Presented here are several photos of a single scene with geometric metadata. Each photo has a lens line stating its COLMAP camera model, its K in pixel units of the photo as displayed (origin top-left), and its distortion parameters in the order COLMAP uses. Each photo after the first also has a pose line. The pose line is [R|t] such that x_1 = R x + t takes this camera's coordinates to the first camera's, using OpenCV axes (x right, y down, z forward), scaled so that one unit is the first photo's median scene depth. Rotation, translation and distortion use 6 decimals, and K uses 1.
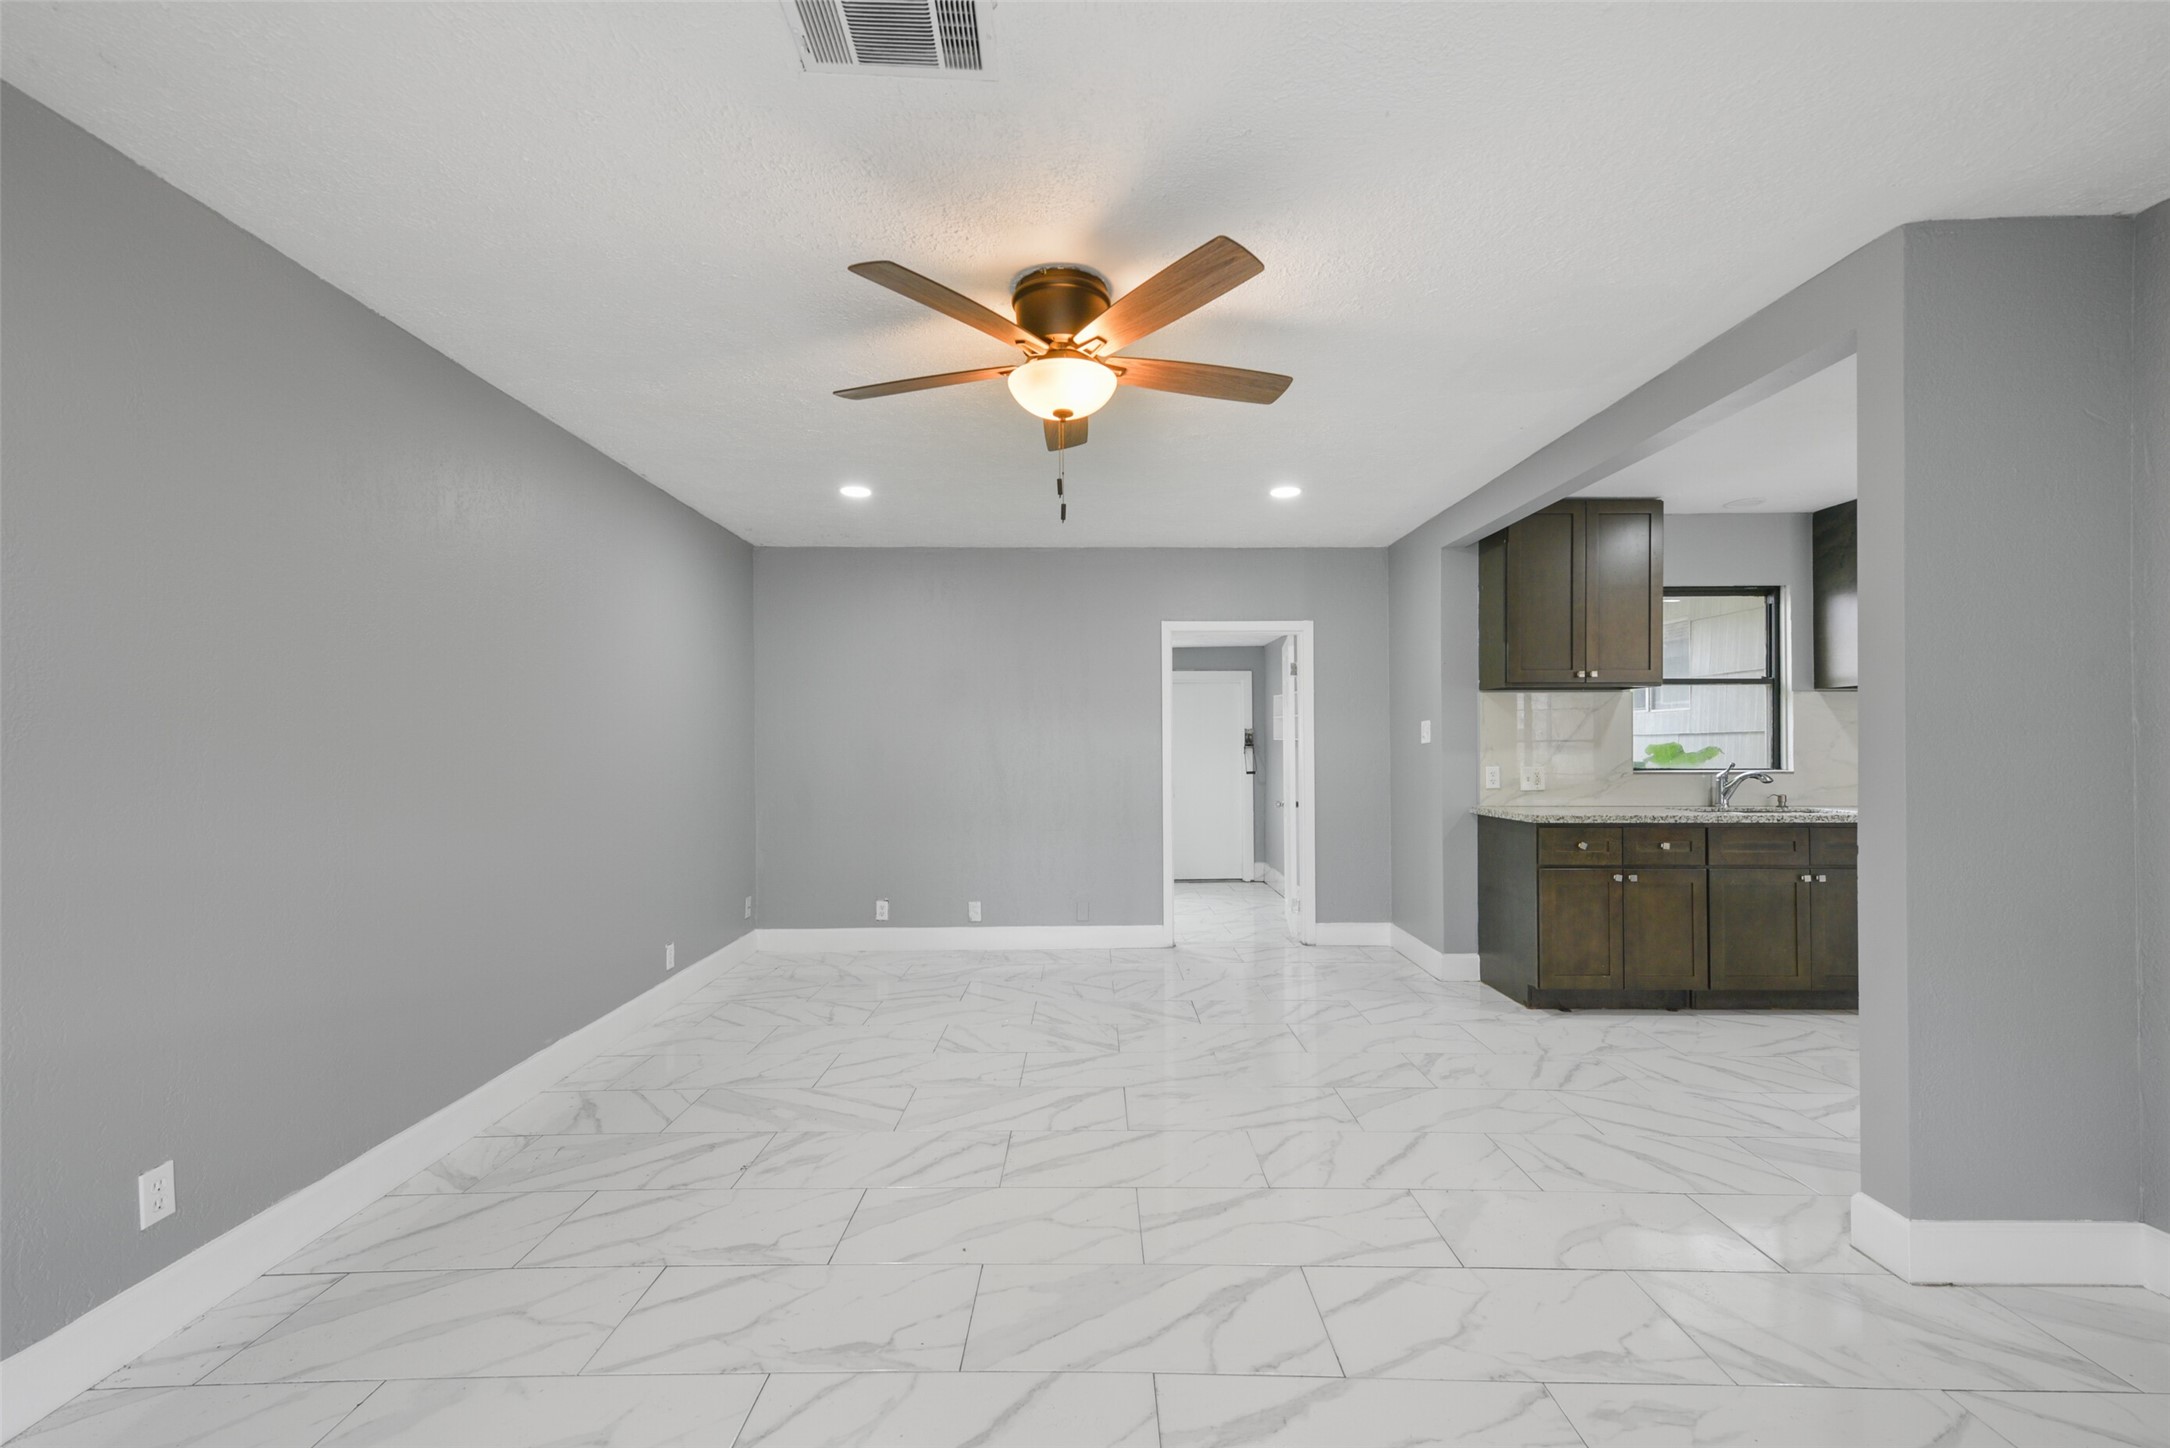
lens RADIAL K [[895.7, 0, 1096.8], [0, 895.7, 751.3], [0, 0, 1]] dist [0.001732, 0.000249]
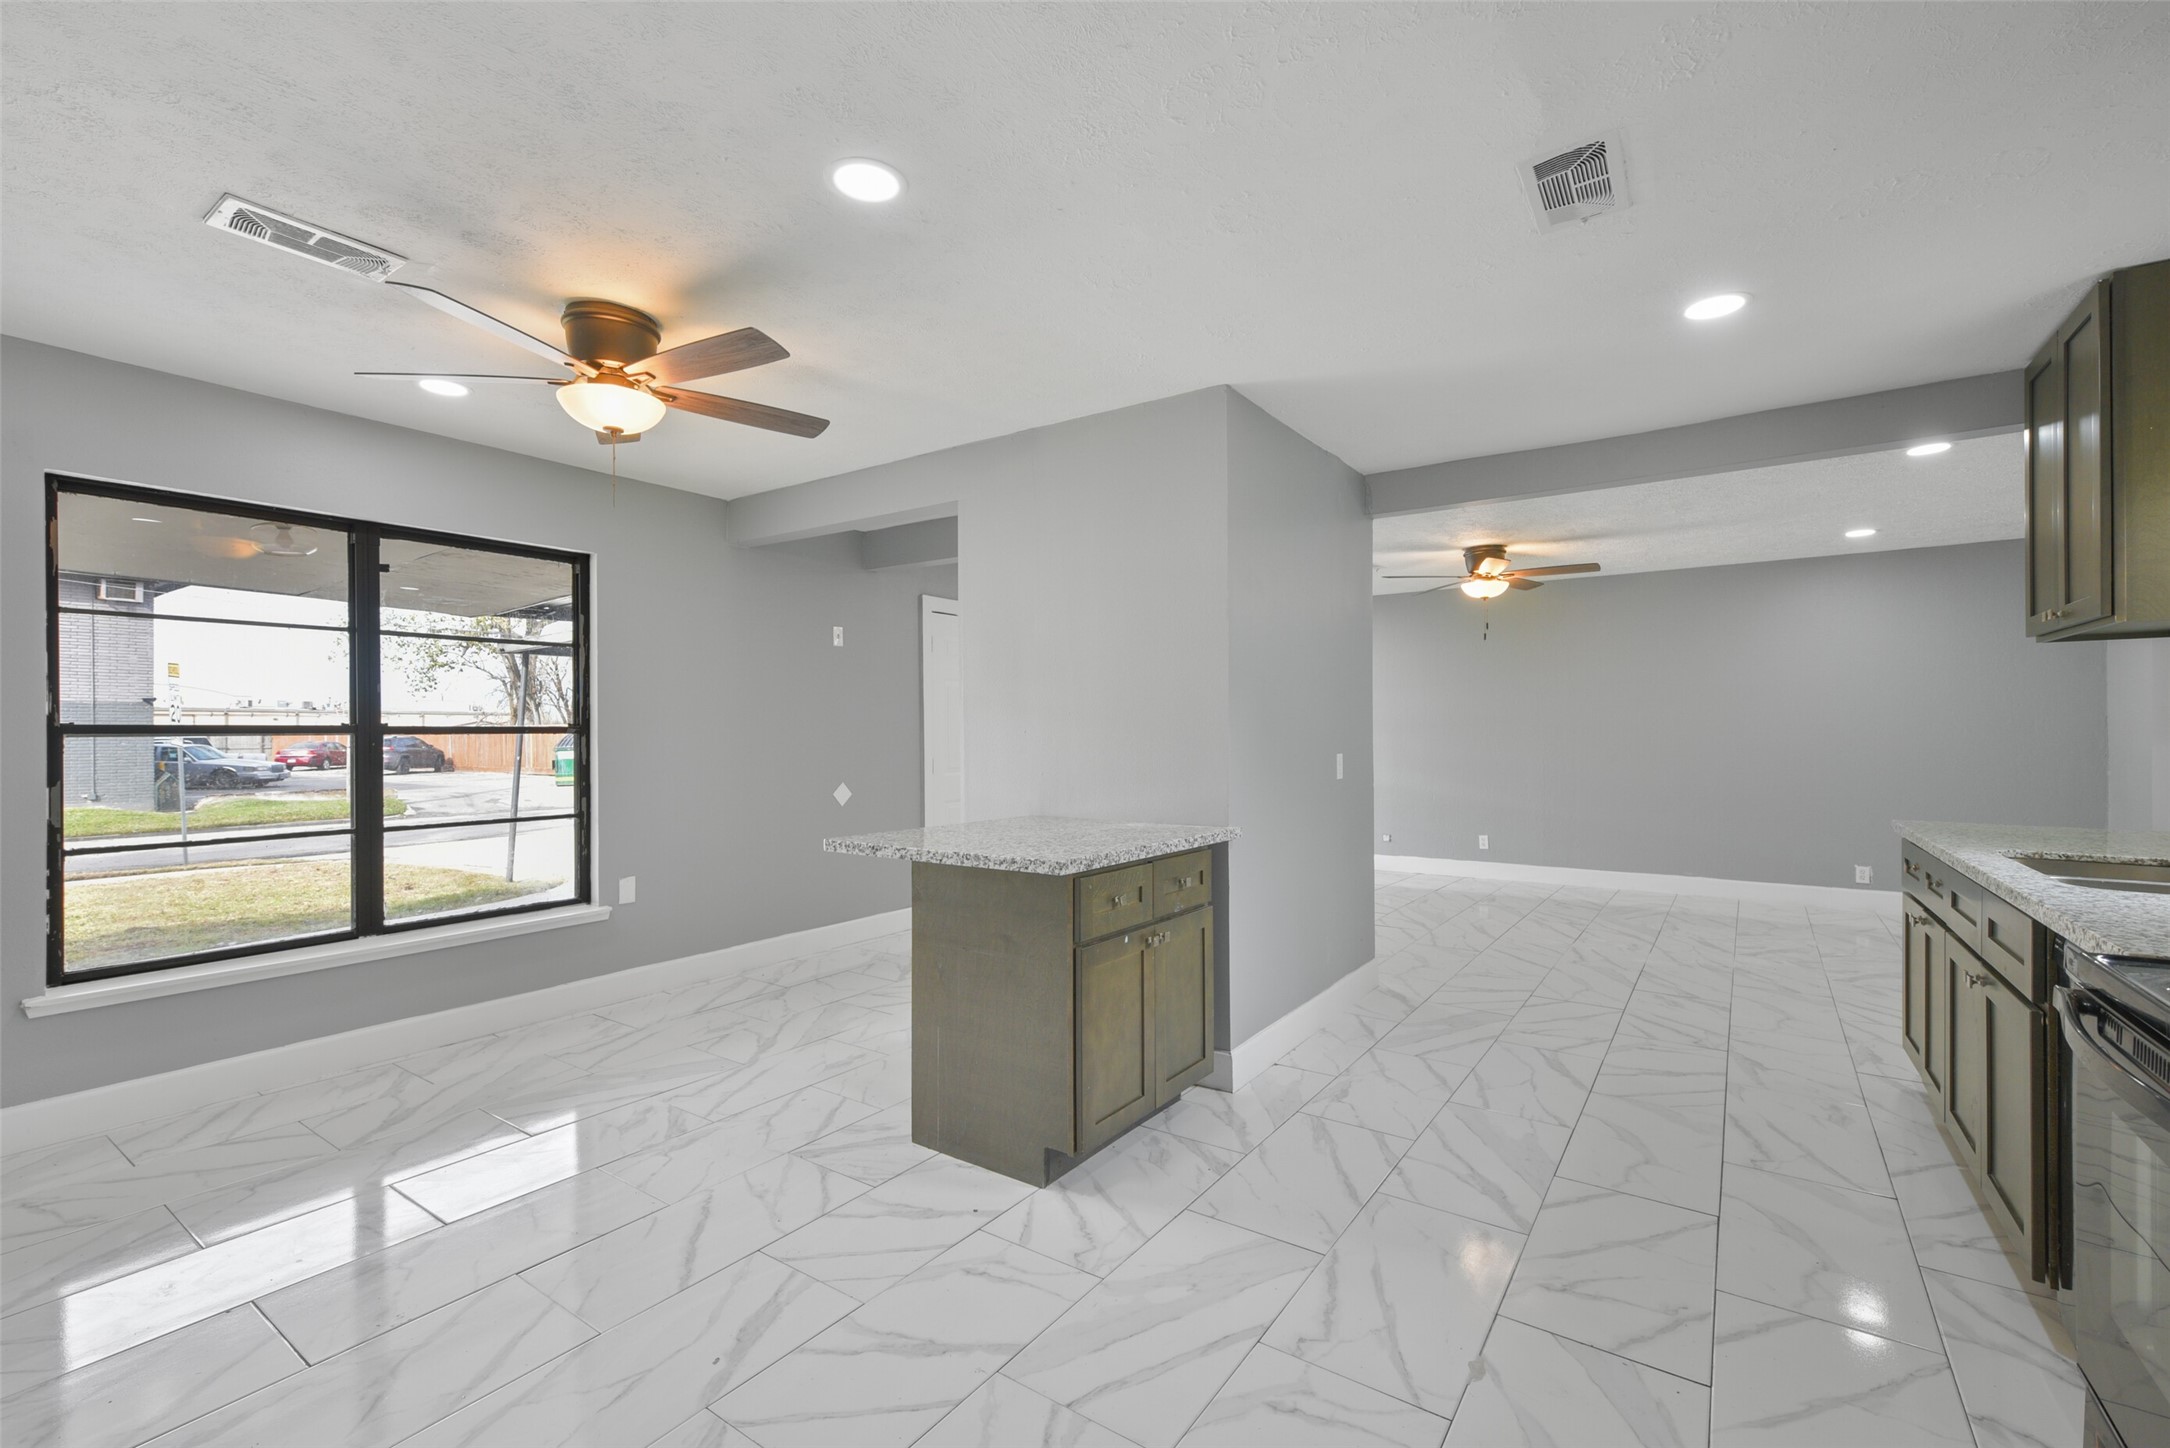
lens RADIAL K [[941.0, 0, 1068.2], [0, 941.0, 733.6], [0, 0, 1]] dist [0.005305, 0.004985]
pose [[-0.573436, 0.010473, -0.819183, 1.375056], [0.001890, 0.999933, 0.011460, -0.013133], [0.819248, 0.005023, -0.573417, 0.765451]]
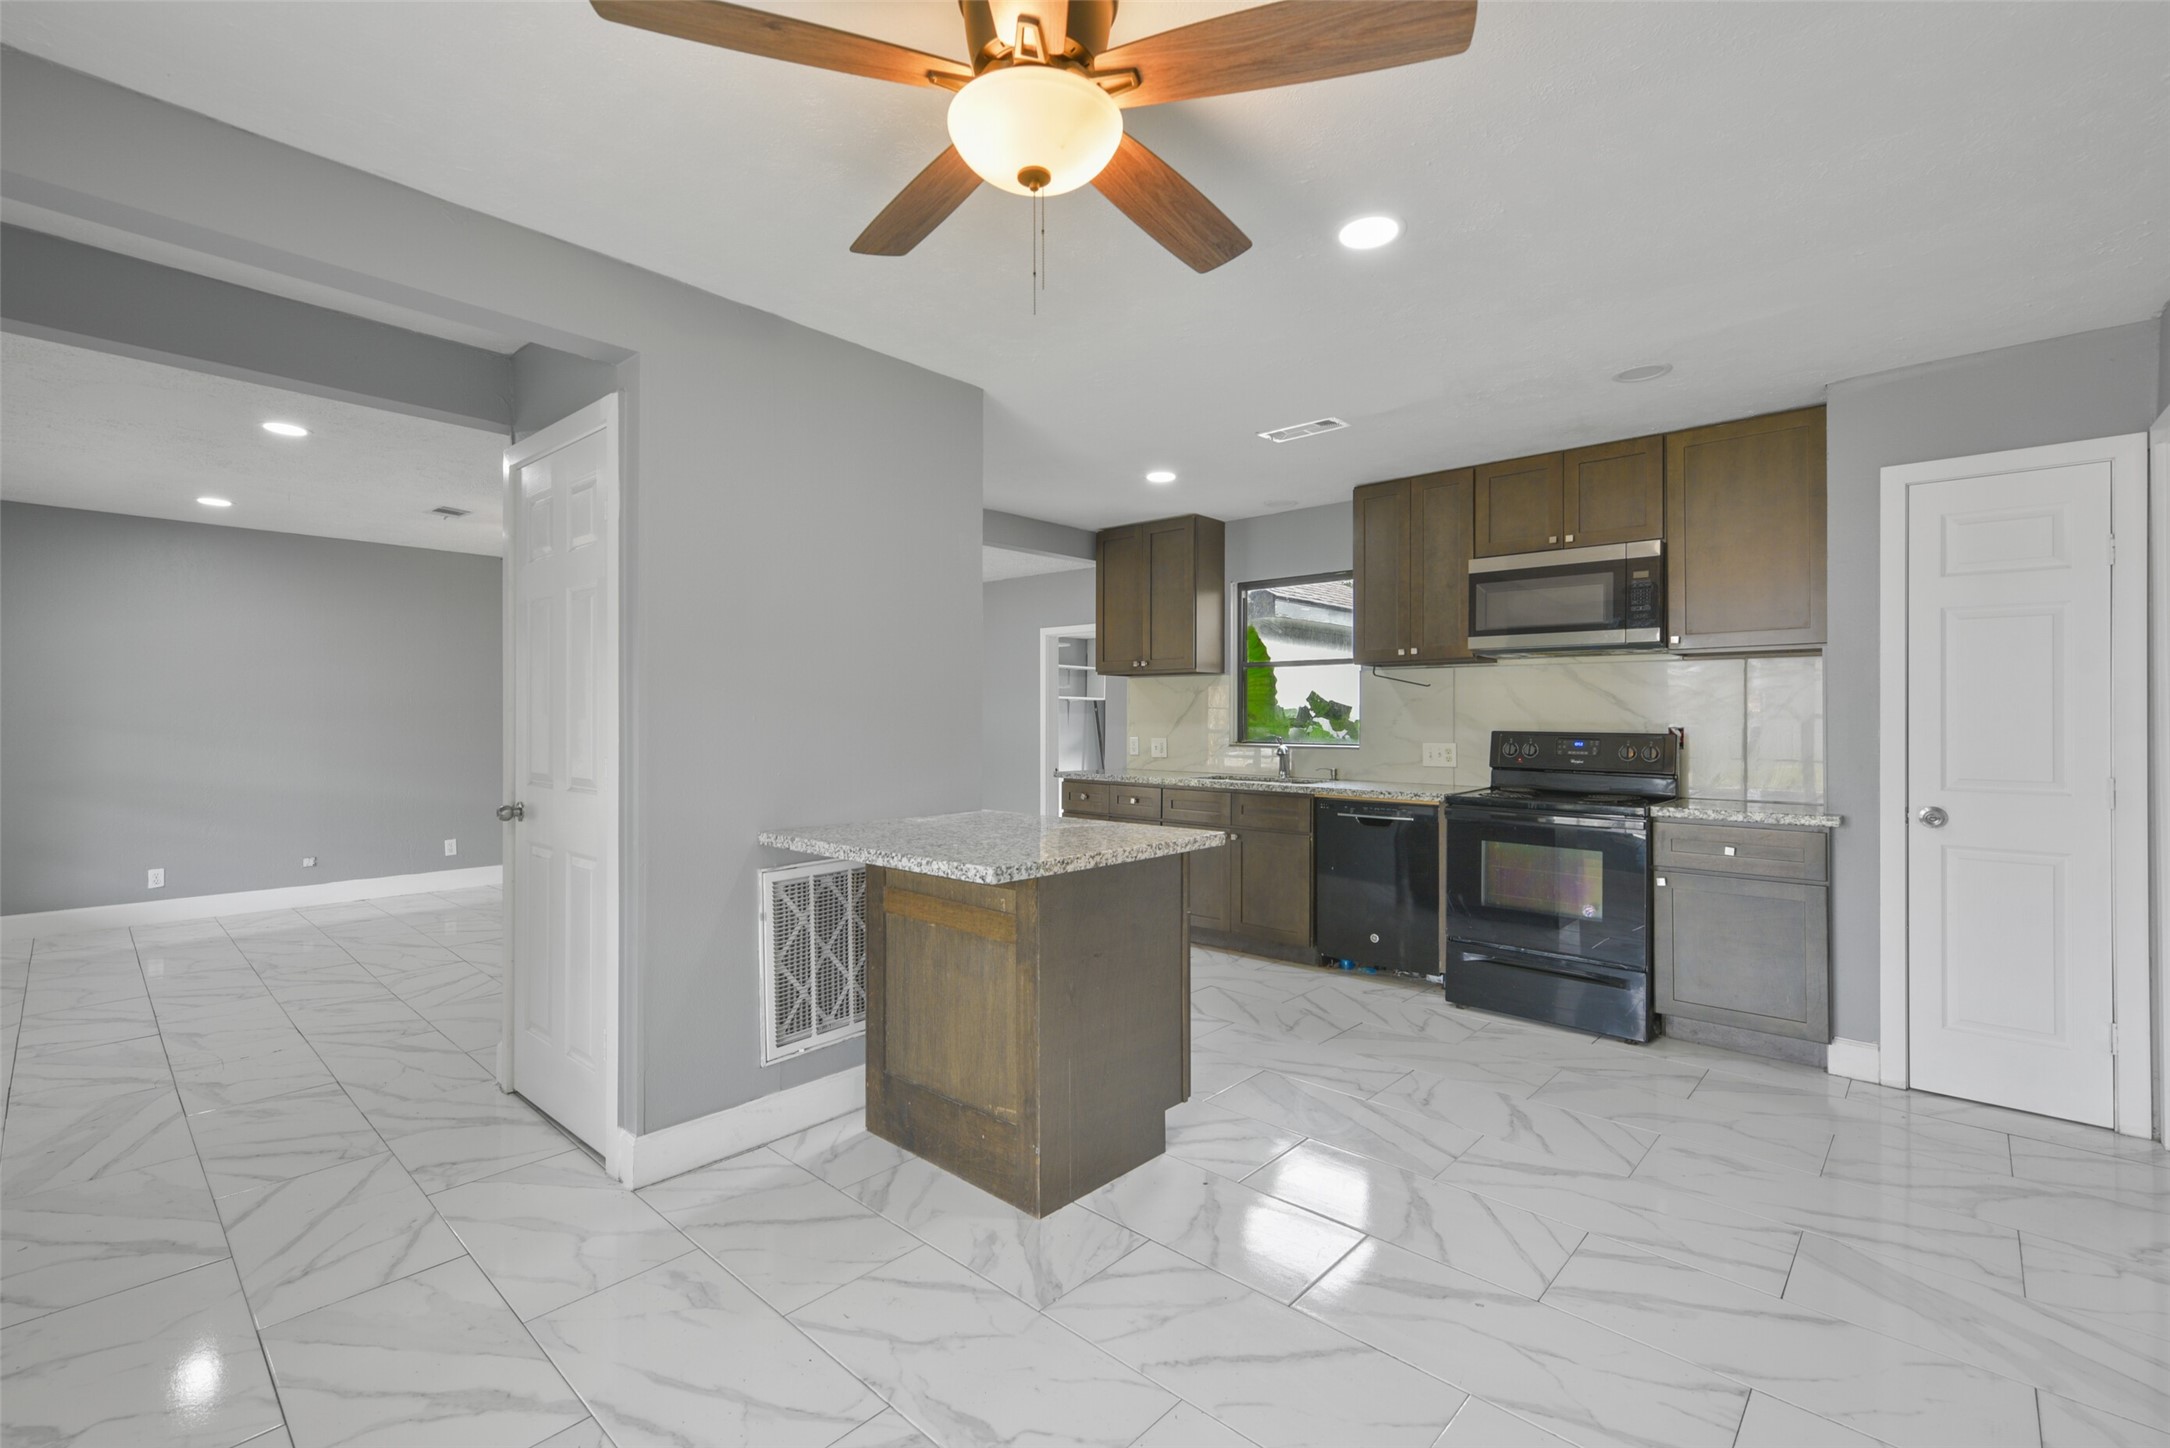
lens RADIAL K [[941.0, 0, 1072.8], [0, 941.0, 726.2], [0, 0, 1]] dist [0.005305, 0.004985]
pose [[0.731793, 0.011153, -0.681436, 1.286891], [-0.008631, 0.999938, 0.007097, -0.007591], [0.681472, 0.000688, 0.731843, -0.023583]]
